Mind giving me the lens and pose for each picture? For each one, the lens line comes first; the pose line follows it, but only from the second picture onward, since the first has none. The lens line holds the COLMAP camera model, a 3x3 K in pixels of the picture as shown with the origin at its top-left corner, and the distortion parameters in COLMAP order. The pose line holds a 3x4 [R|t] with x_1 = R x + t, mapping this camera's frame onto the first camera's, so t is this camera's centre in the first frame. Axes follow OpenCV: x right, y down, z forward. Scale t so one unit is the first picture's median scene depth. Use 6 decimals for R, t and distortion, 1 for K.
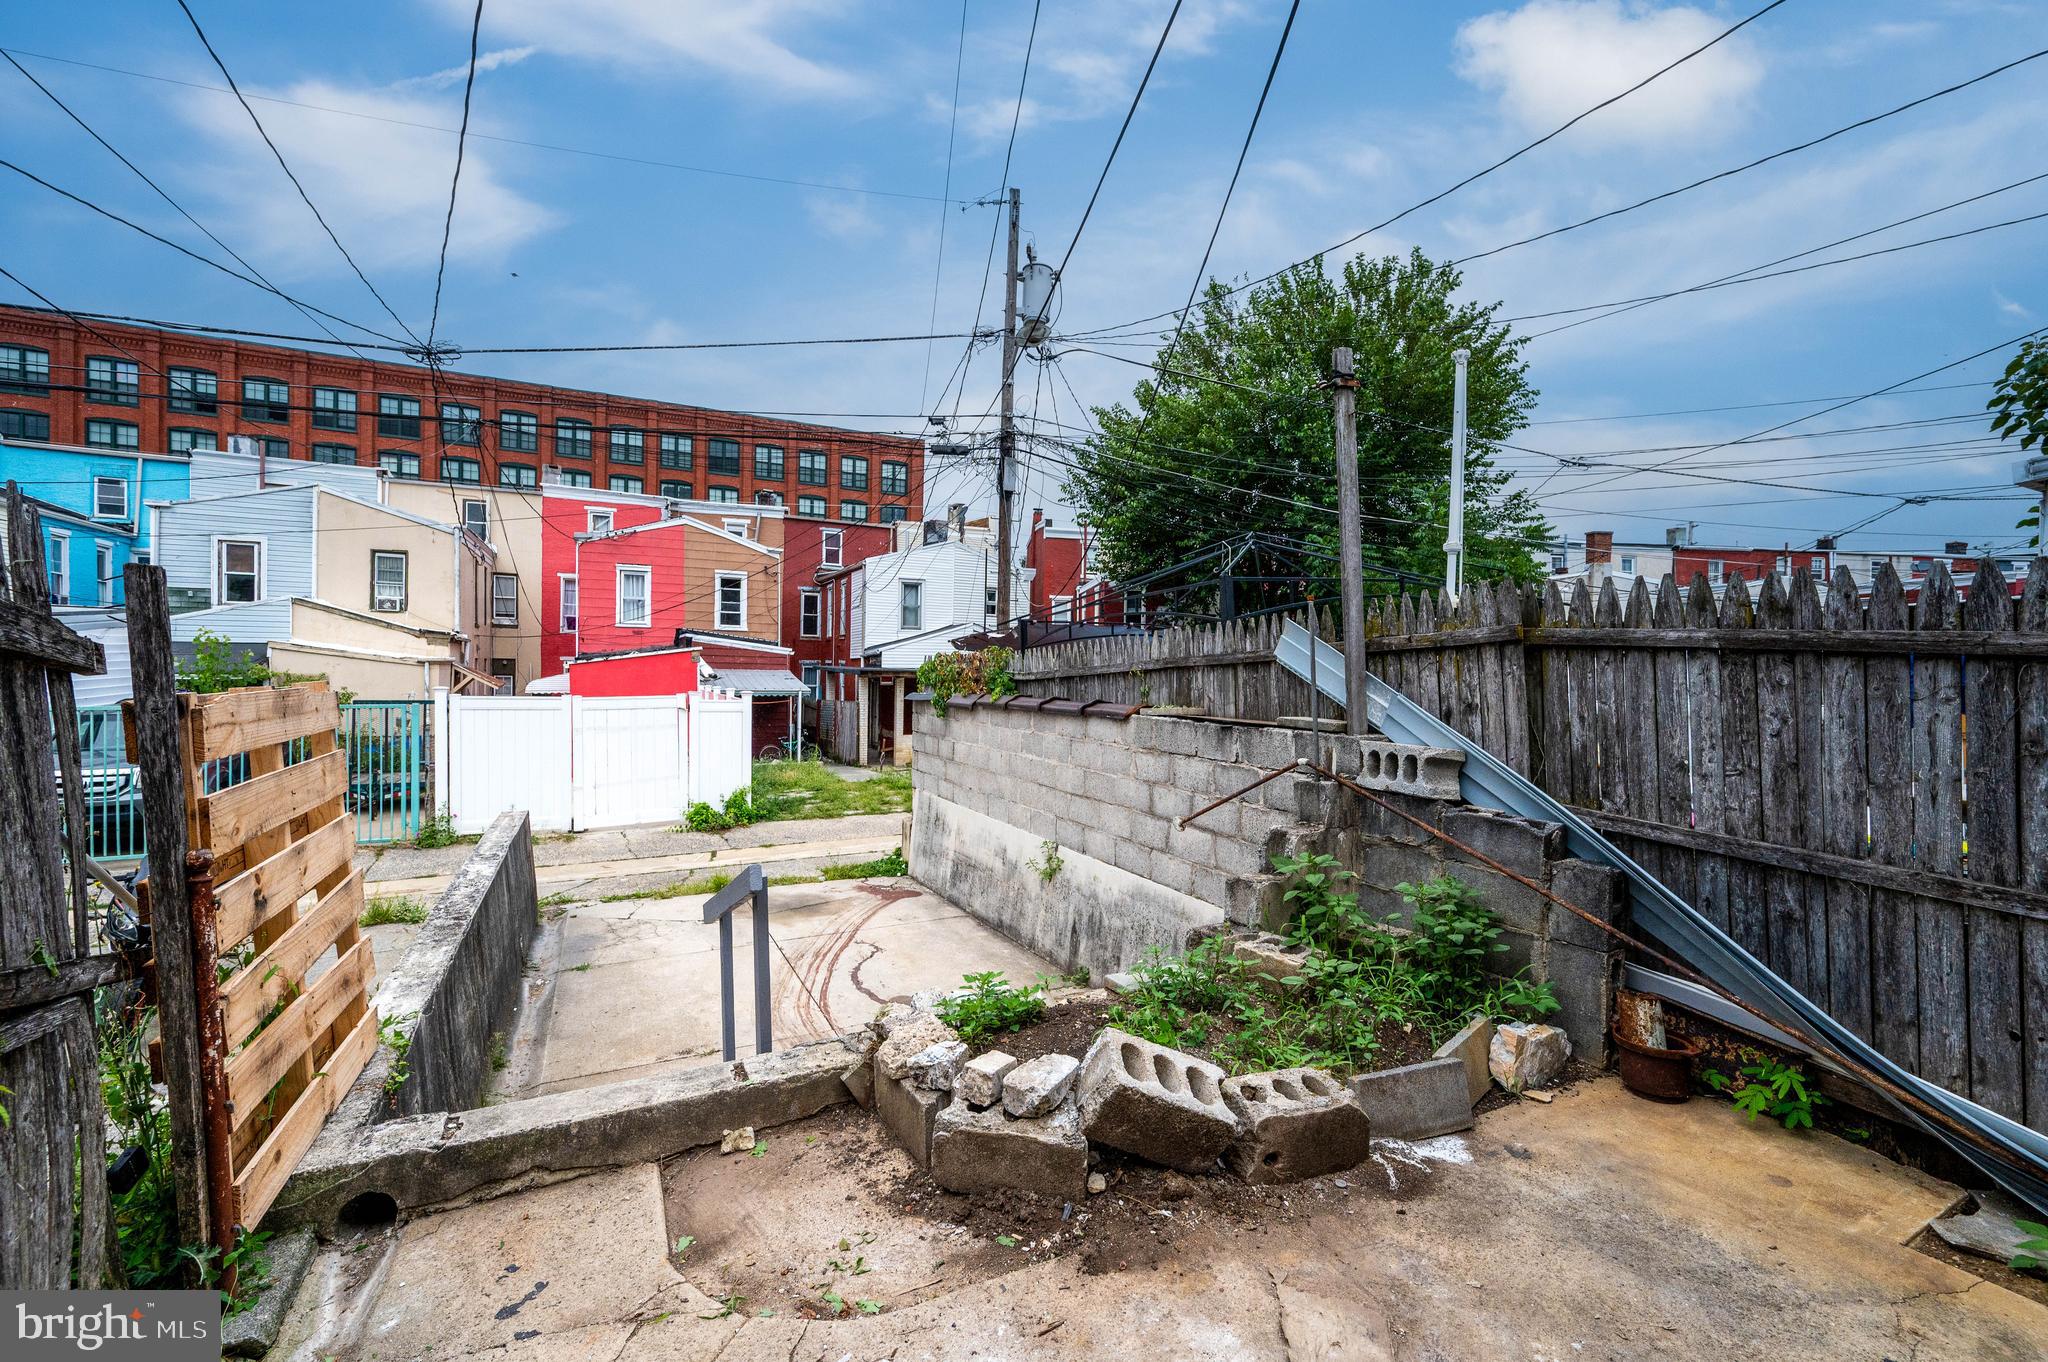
lens RADIAL K [[820.7, 0, 1025.5], [0, 820.7, 685.5], [0, 0, 1]] dist [-0.001214, -0.000253]
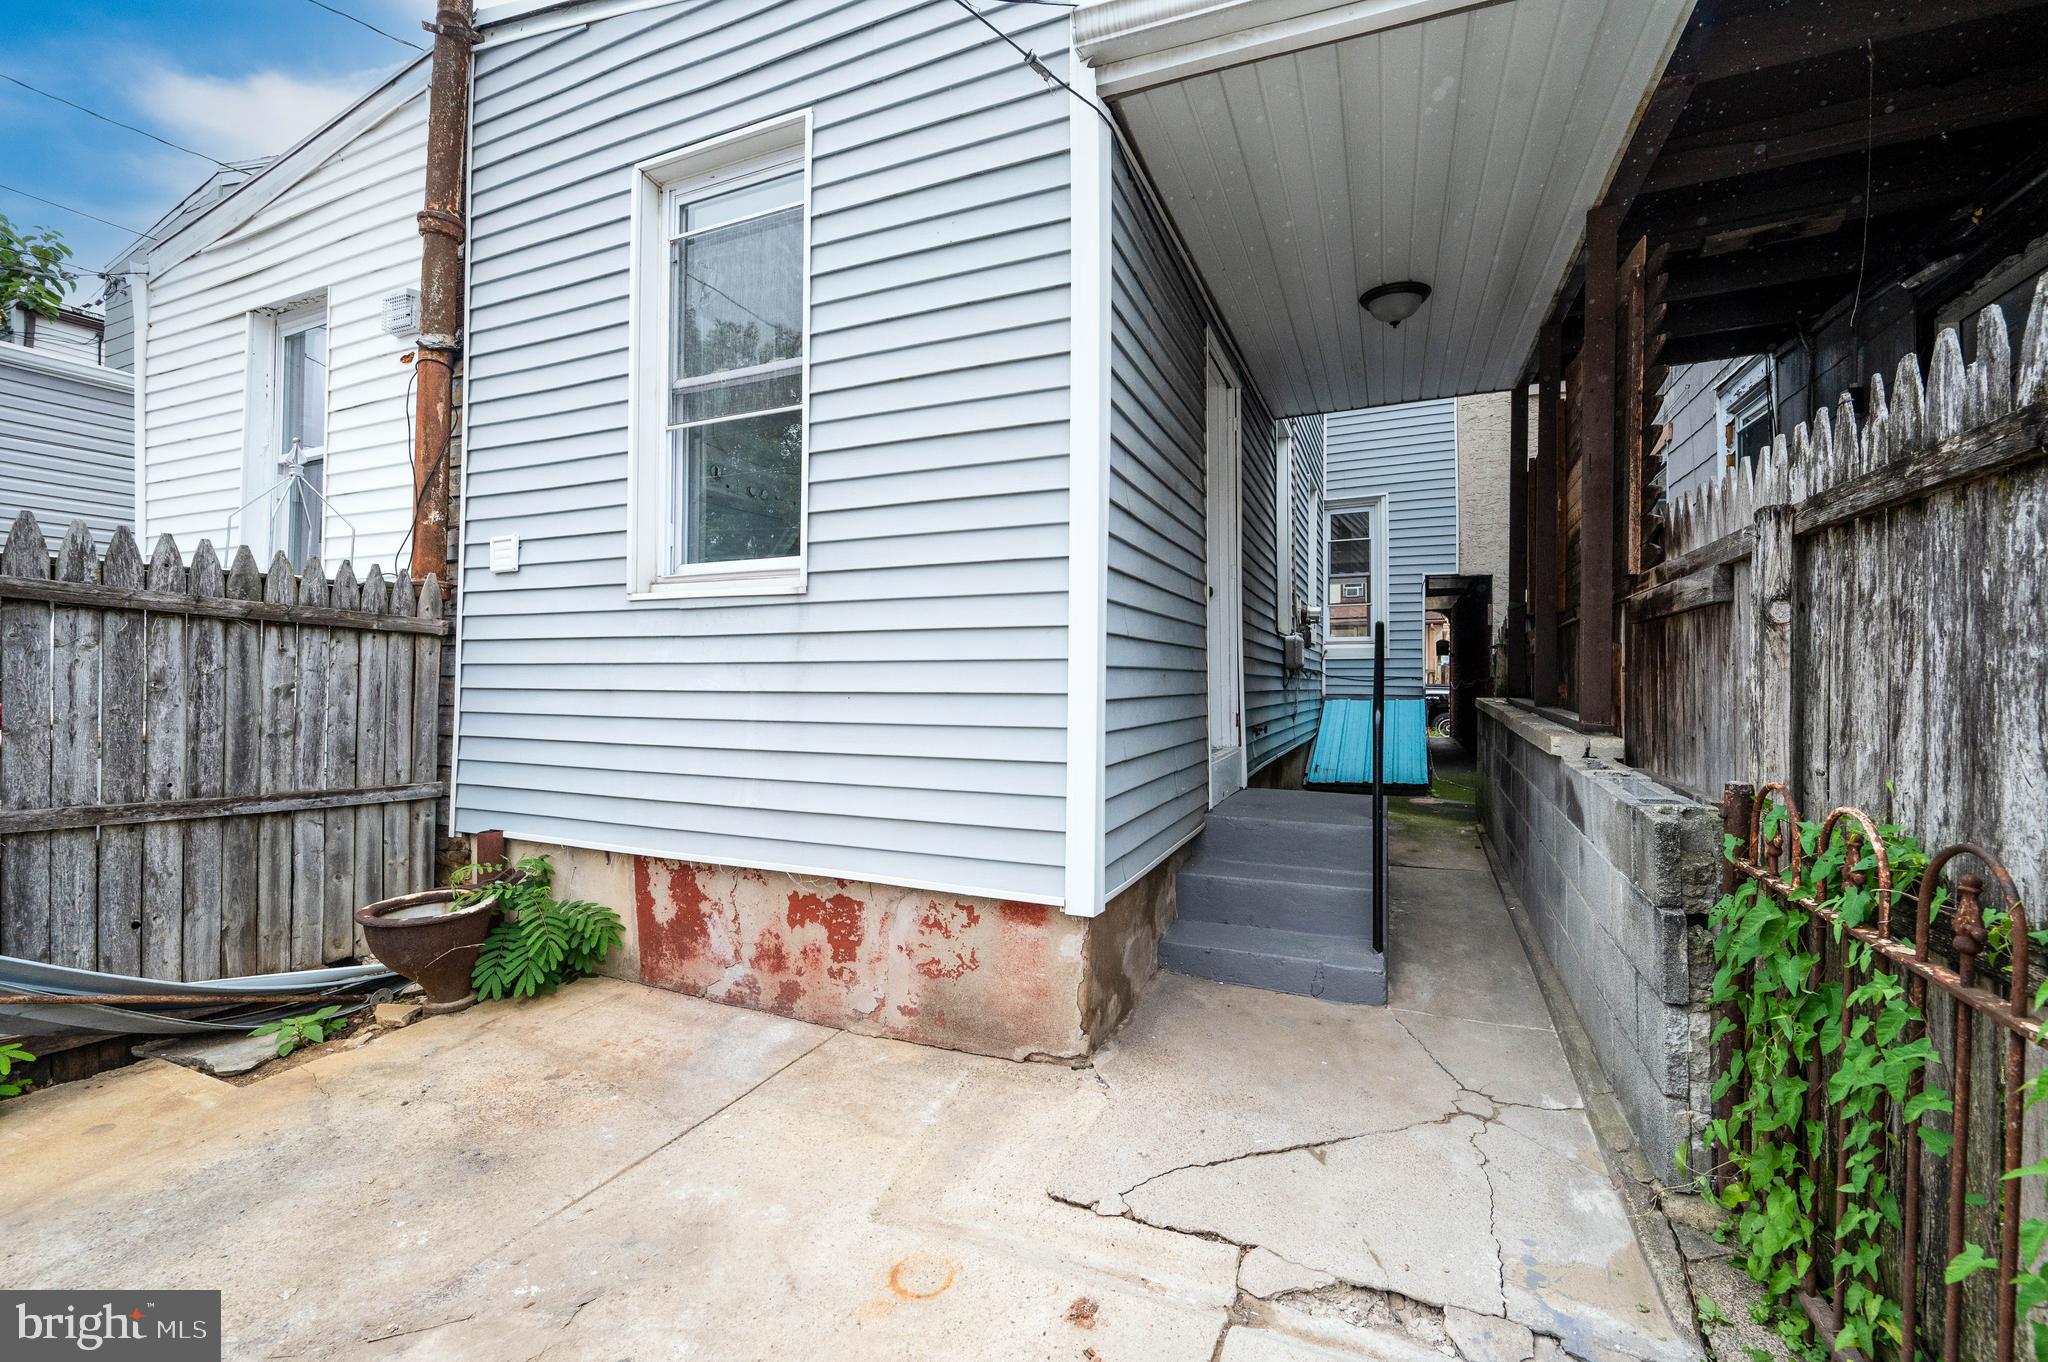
lens RADIAL K [[781.7, 0, 976.7], [0, 781.7, 656.2], [0, 0, 1]] dist [-0.000947, -0.000075]
pose [[-0.563683, 0.003144, 0.825985, -0.275217], [-0.008137, 0.999923, -0.009360, 0.019777], [-0.825951, -0.011997, -0.563614, 0.389068]]
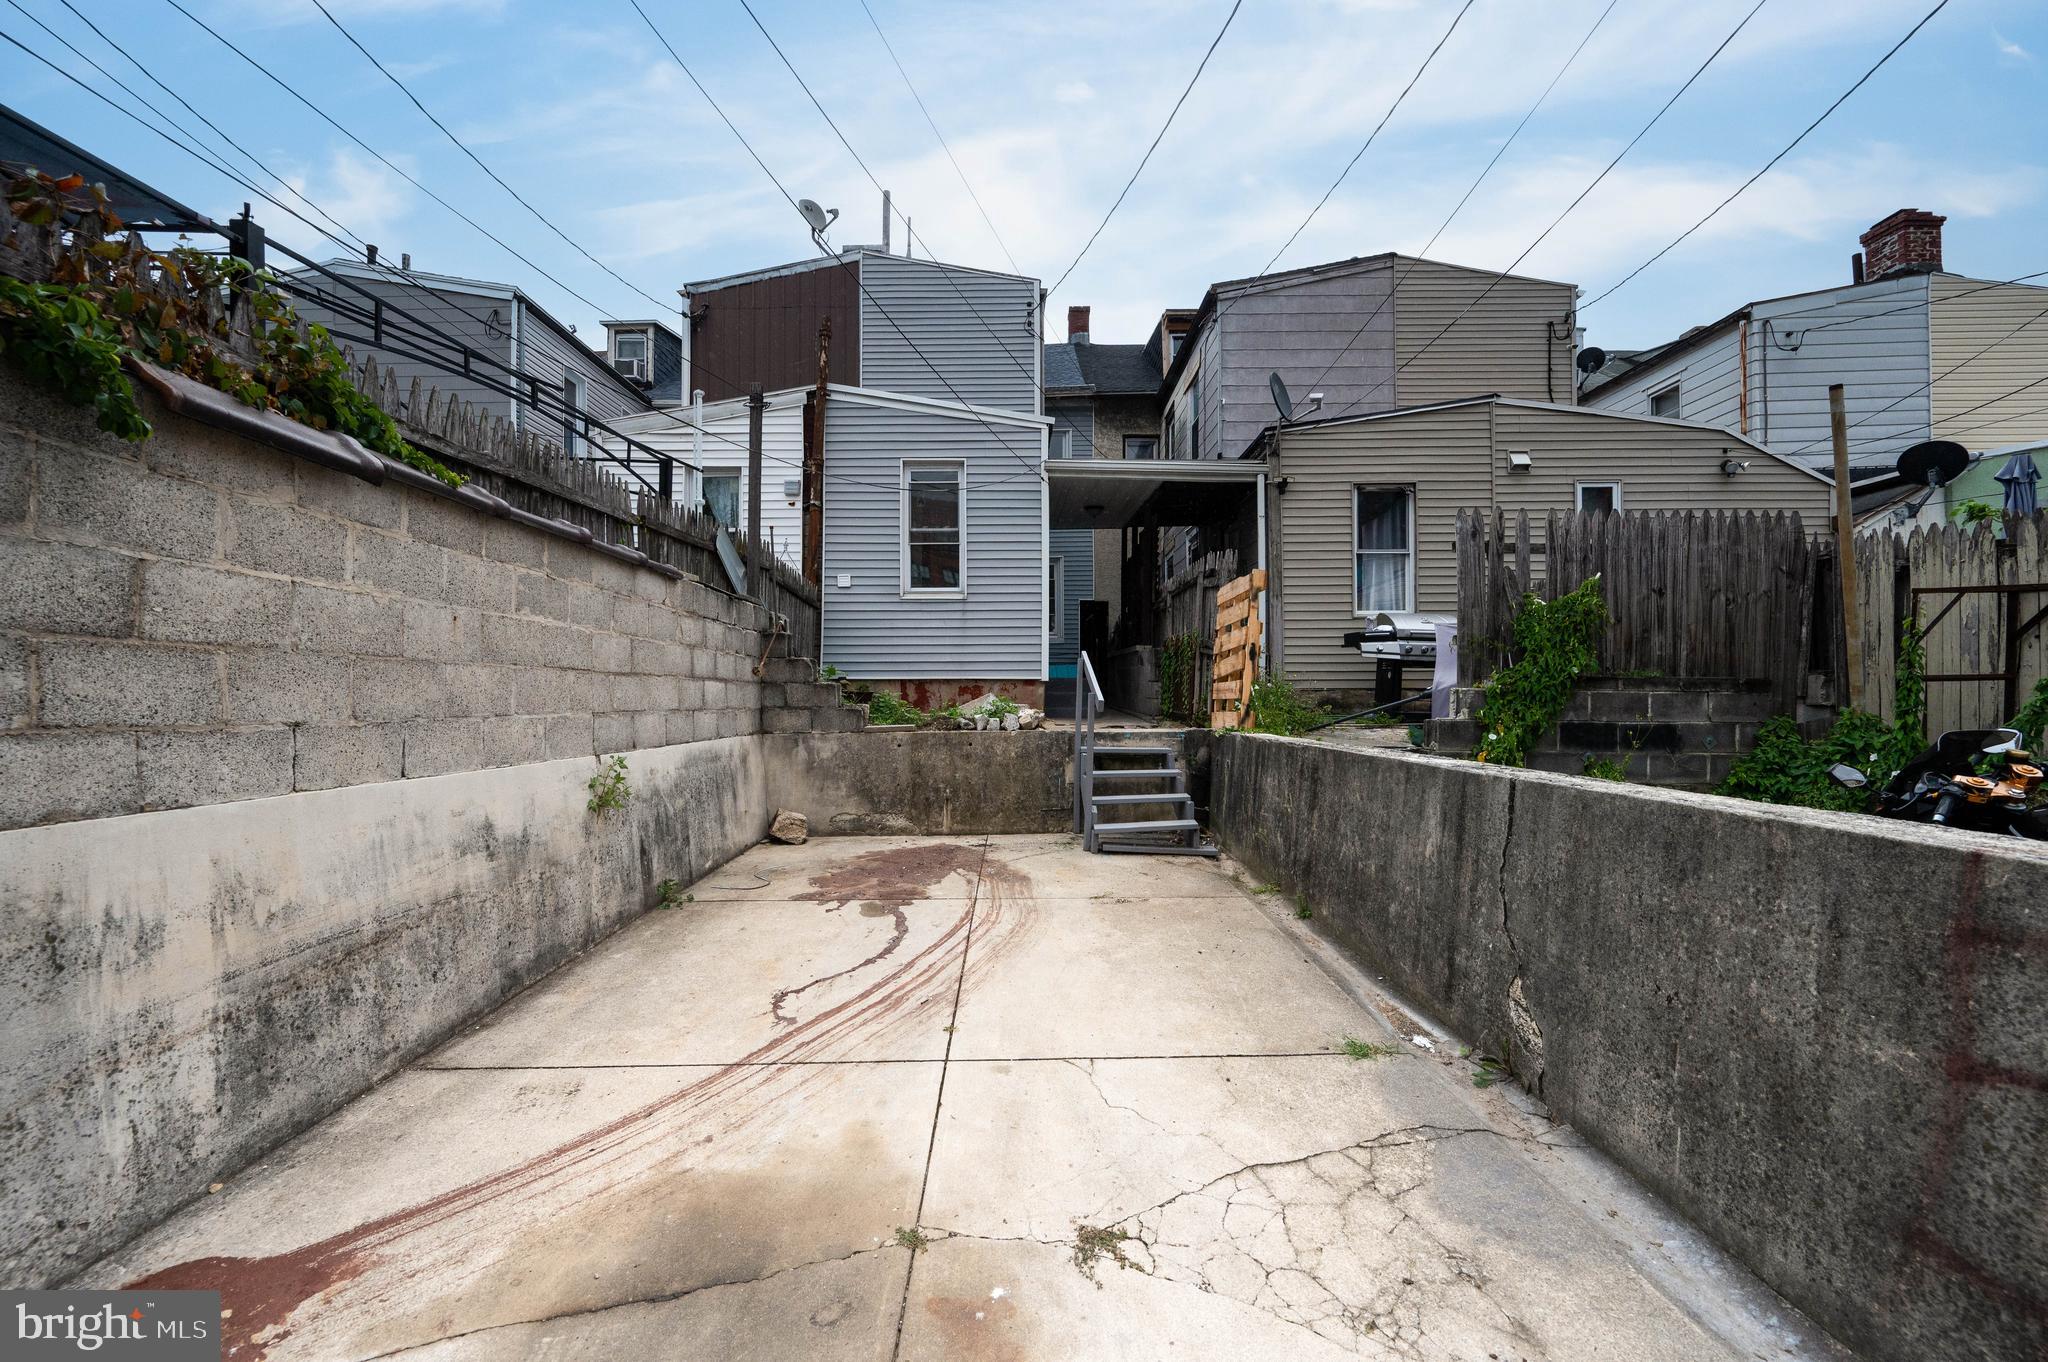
lens RADIAL K [[820.7, 0, 1025.5], [0, 820.7, 685.5], [0, 0, 1]] dist [-0.001214, -0.000253]
pose [[-0.896260, -0.002119, 0.443524, -0.990113], [-0.000891, 0.999995, 0.002976, 0.243209], [-0.443528, 0.002272, -0.896258, 2.564791]]
